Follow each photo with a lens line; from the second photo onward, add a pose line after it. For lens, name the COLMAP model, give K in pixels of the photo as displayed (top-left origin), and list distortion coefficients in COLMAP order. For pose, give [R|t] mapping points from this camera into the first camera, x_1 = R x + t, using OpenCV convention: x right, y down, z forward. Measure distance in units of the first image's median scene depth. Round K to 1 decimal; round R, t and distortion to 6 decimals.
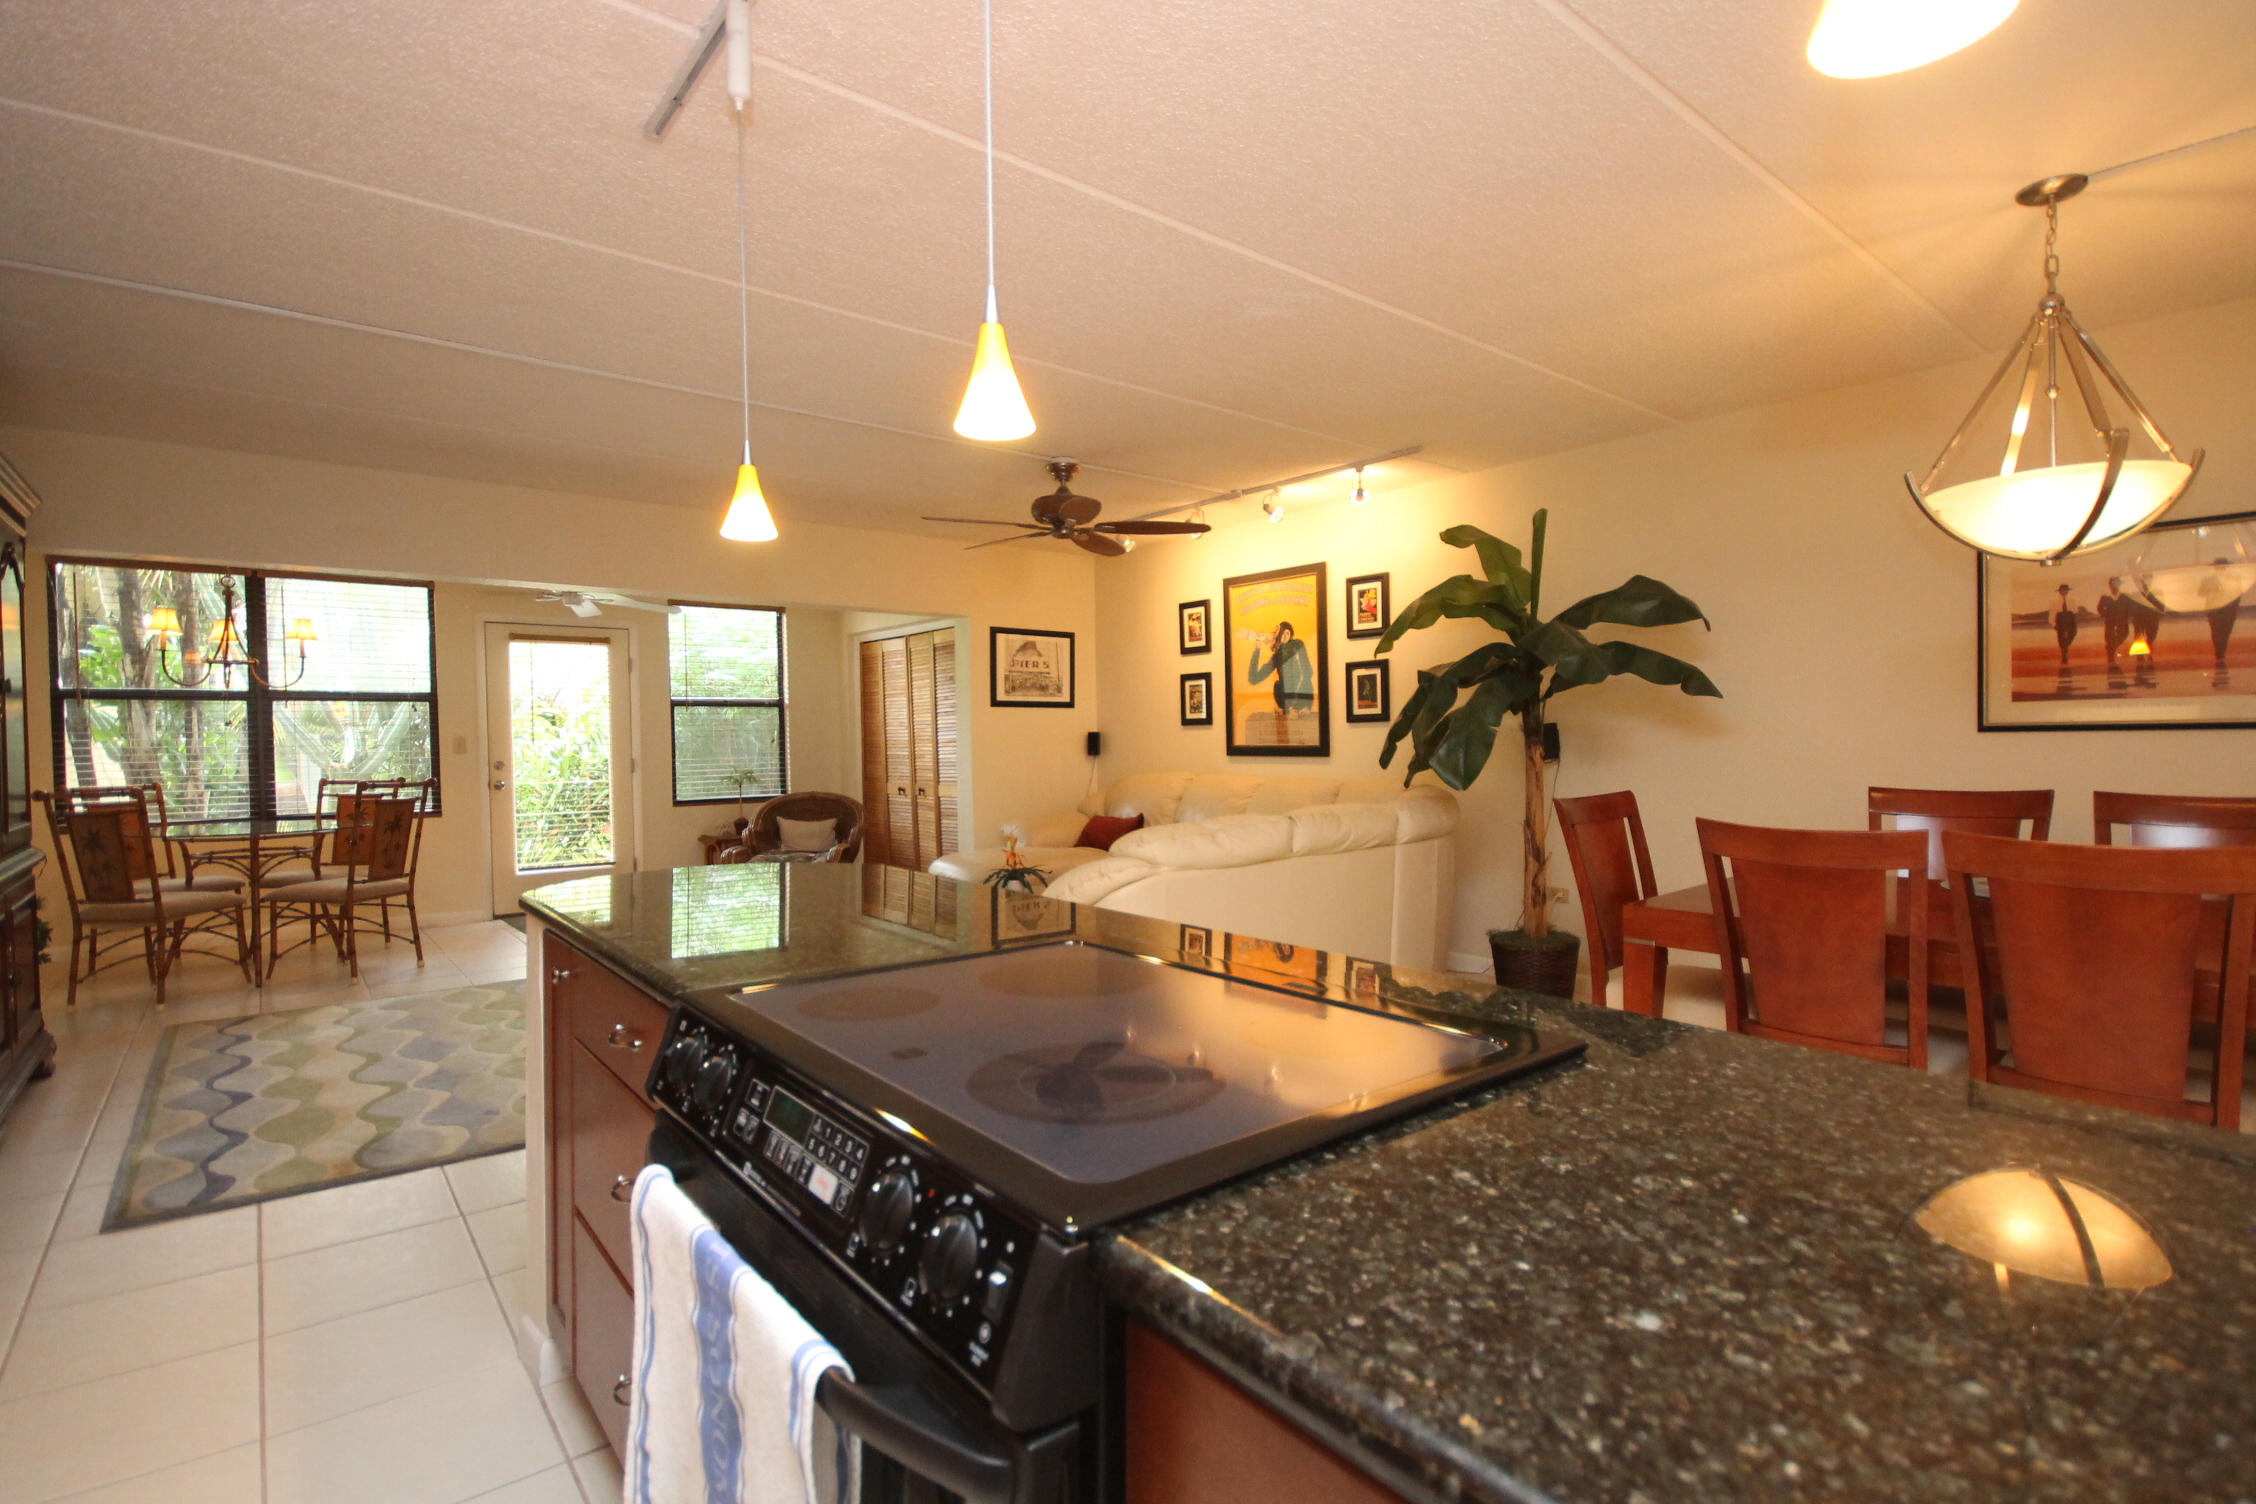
lens RADIAL K [[1065.7, 0, 1124.0], [0, 1065.7, 747.4], [0, 0, 1]] dist [0.003279, -0.004242]
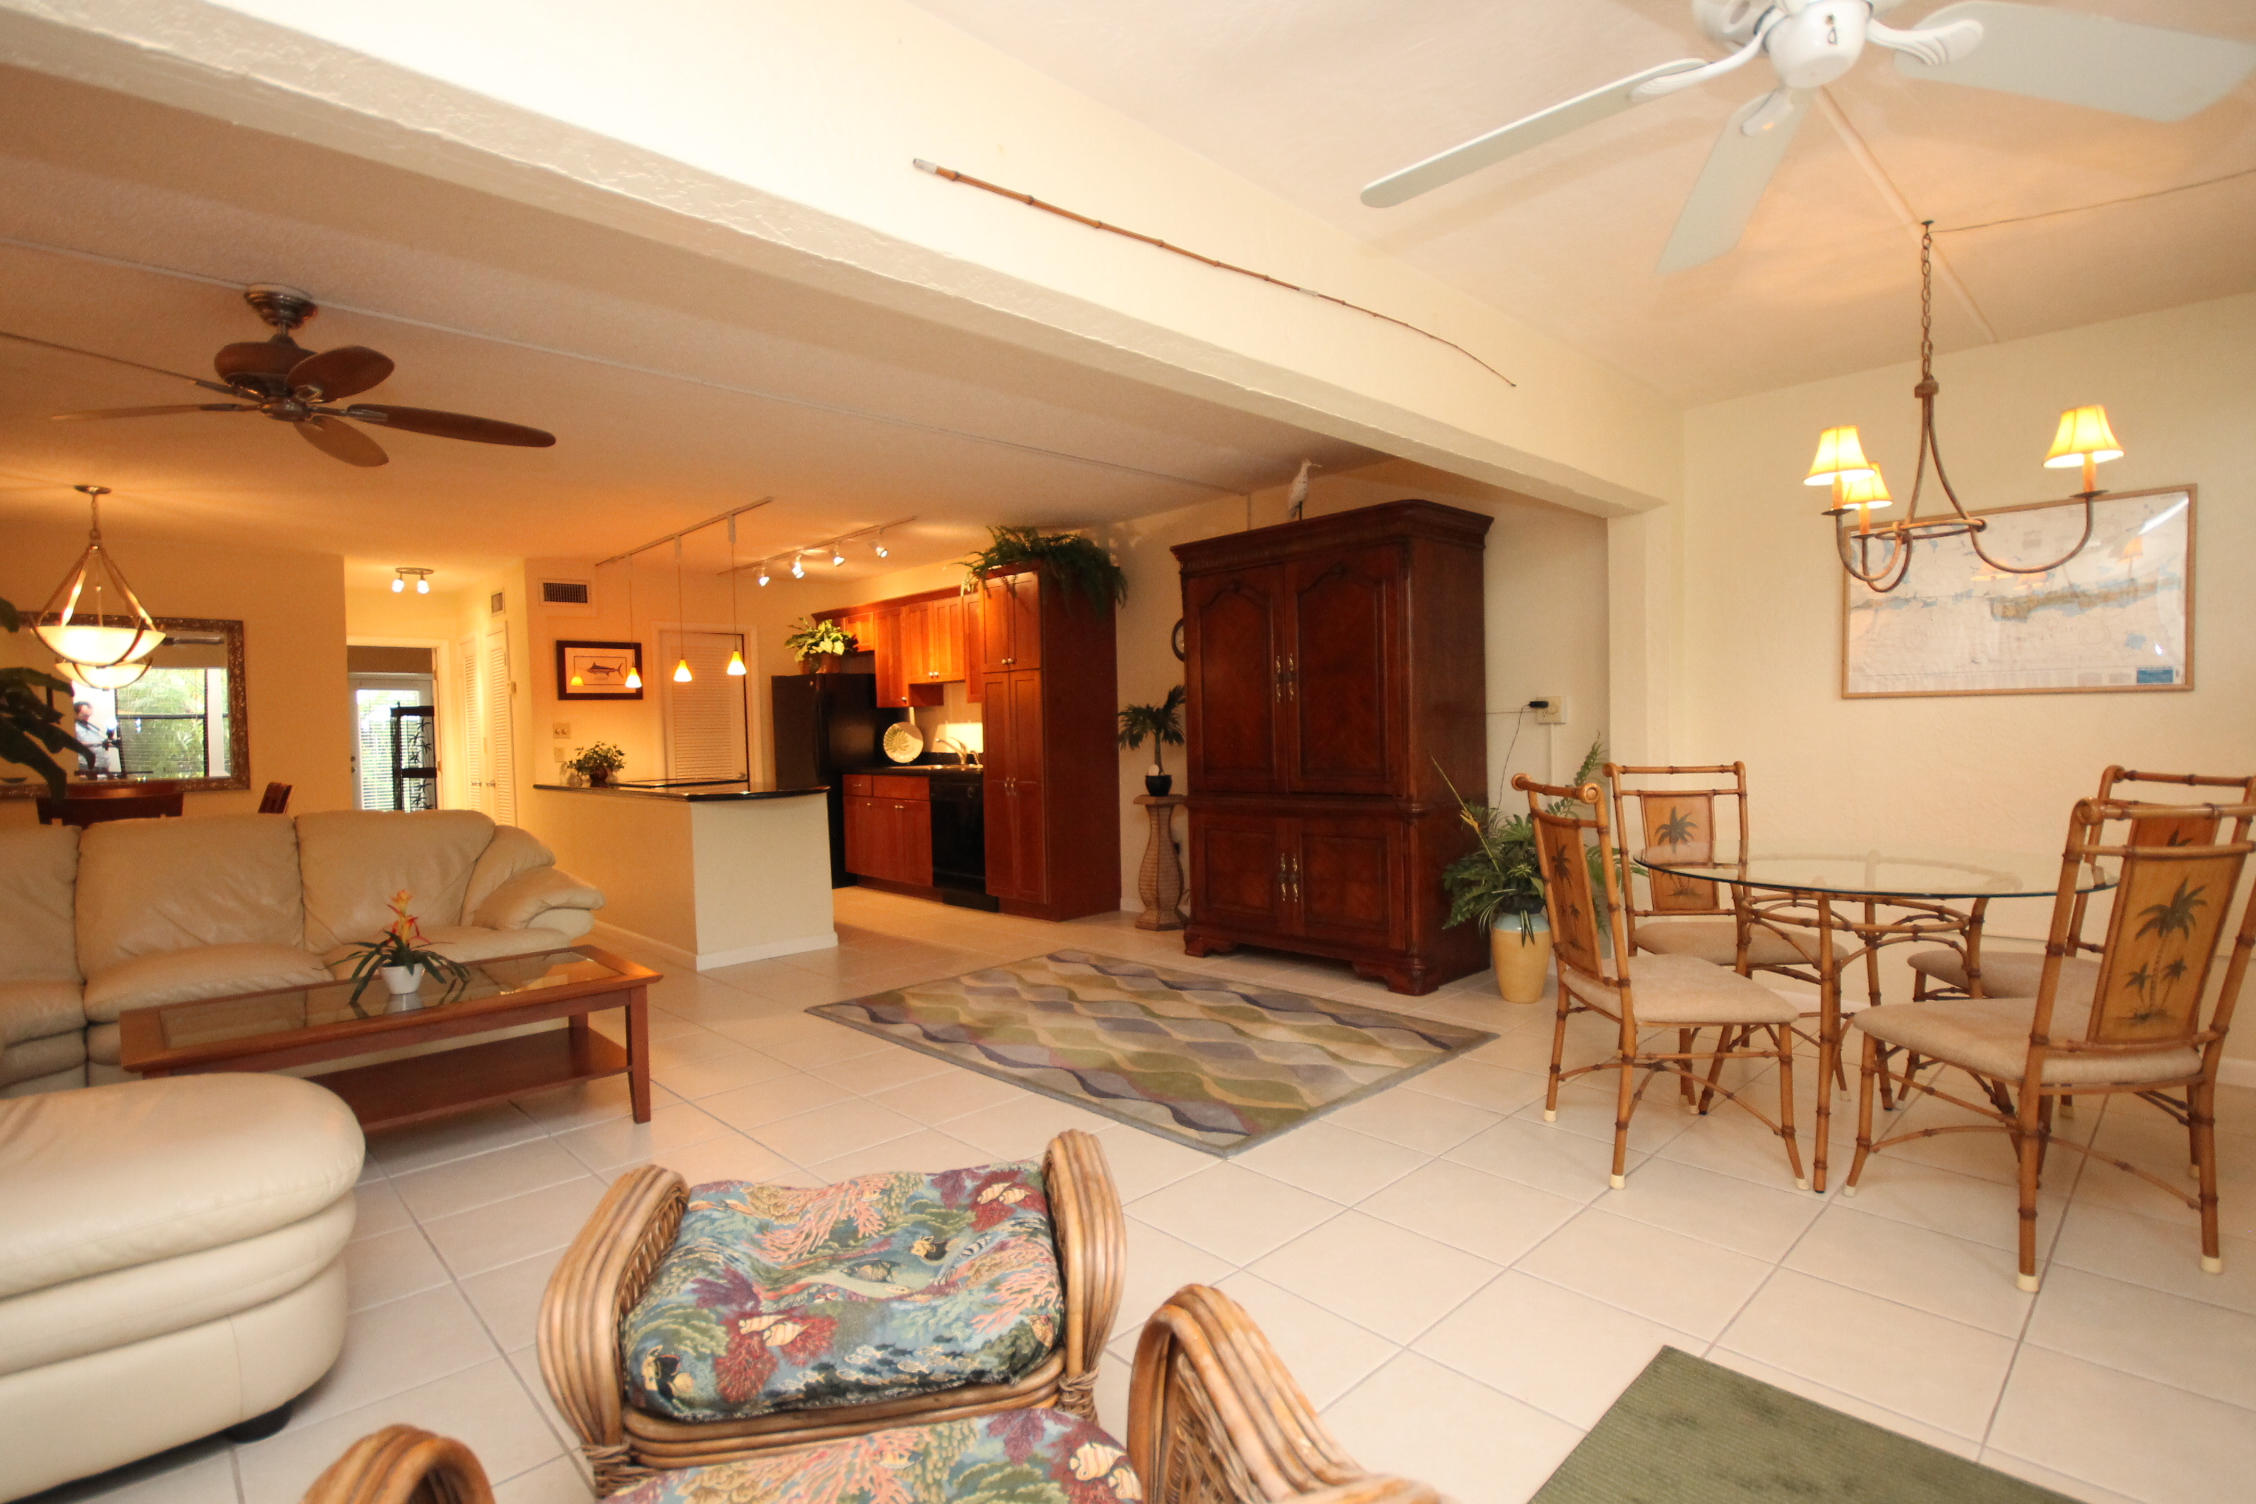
lens RADIAL K [[1065.7, 0, 1134.3], [0, 1065.7, 761.7], [0, 0, 1]] dist [0.003279, -0.004242]
pose [[-0.996150, 0.035092, -0.080338, -0.419631], [0.031900, 0.998663, 0.040672, -0.006122], [0.081658, 0.037953, -0.995938, 1.427650]]
